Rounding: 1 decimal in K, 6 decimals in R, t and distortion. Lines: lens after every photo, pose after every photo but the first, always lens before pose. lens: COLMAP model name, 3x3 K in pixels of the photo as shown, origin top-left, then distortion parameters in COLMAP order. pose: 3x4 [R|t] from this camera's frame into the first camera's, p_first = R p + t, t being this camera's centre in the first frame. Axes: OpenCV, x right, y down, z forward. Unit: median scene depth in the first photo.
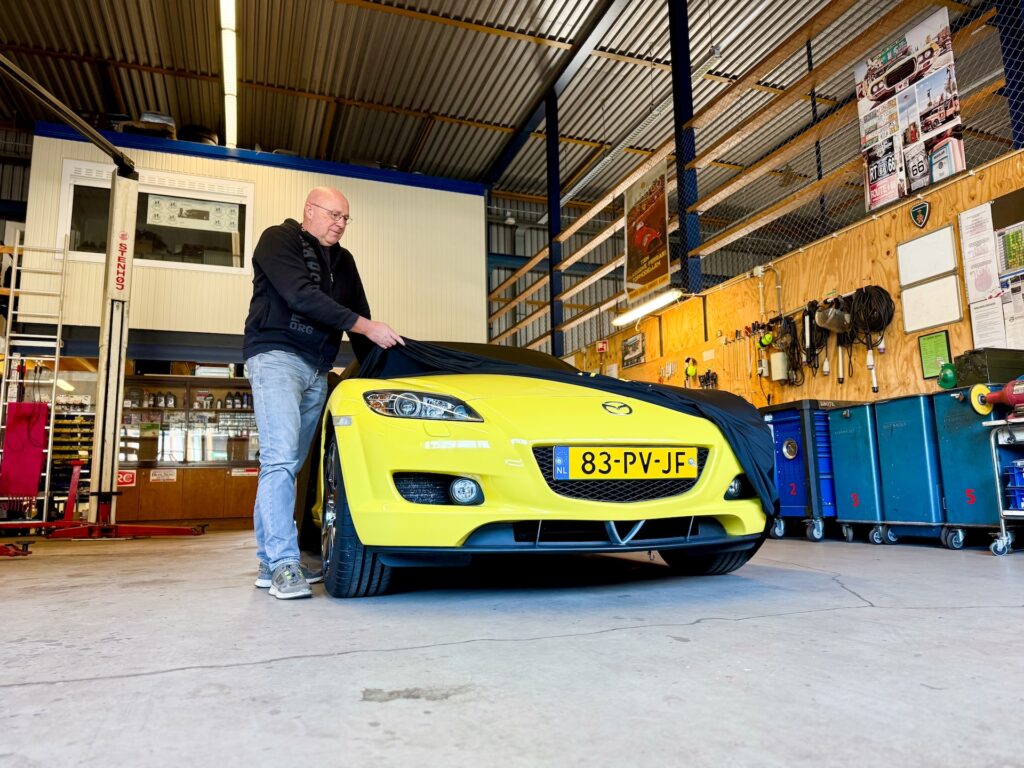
lens RADIAL K [[728.8, 0, 511.8], [0, 728.8, 387.9], [0, 0, 1]] dist [0.000657, -0.000345]
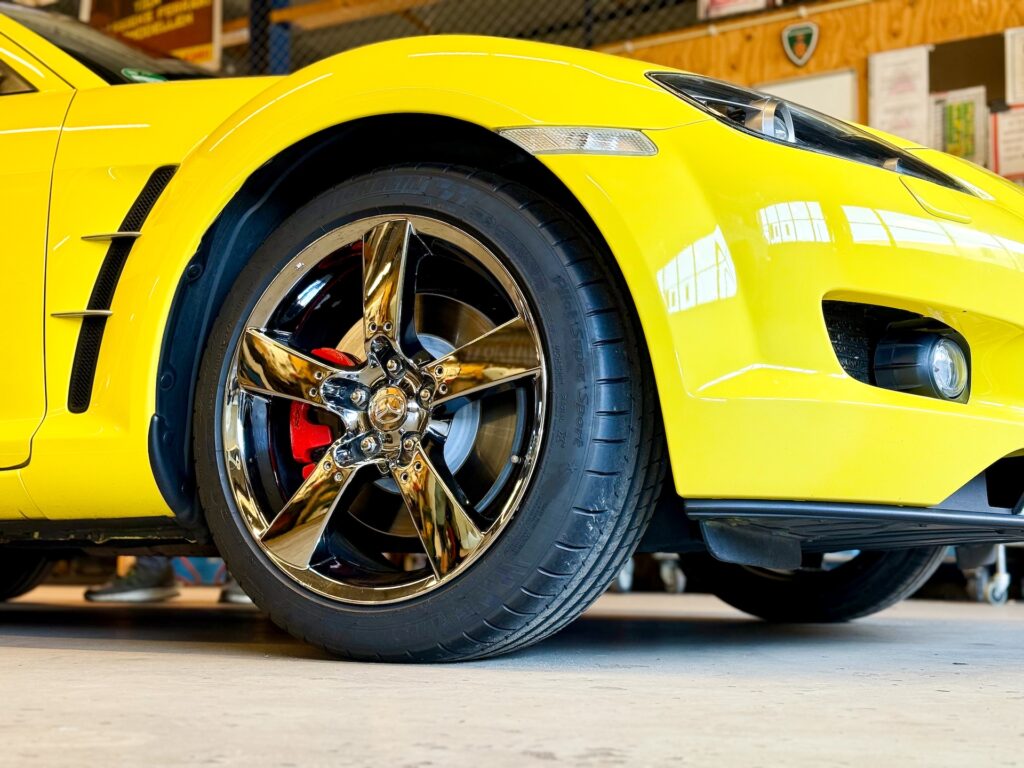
lens RADIAL K [[1419.7, 0, 511.6], [0, 1419.7, 380.5], [0, 0, 1]] dist [0.135985, 0.000000]
pose [[0.753061, 0.106708, 0.649239, -0.354024], [-0.118903, 0.992585, -0.025223, 0.092831], [-0.647117, -0.058203, 0.760166, 0.268677]]
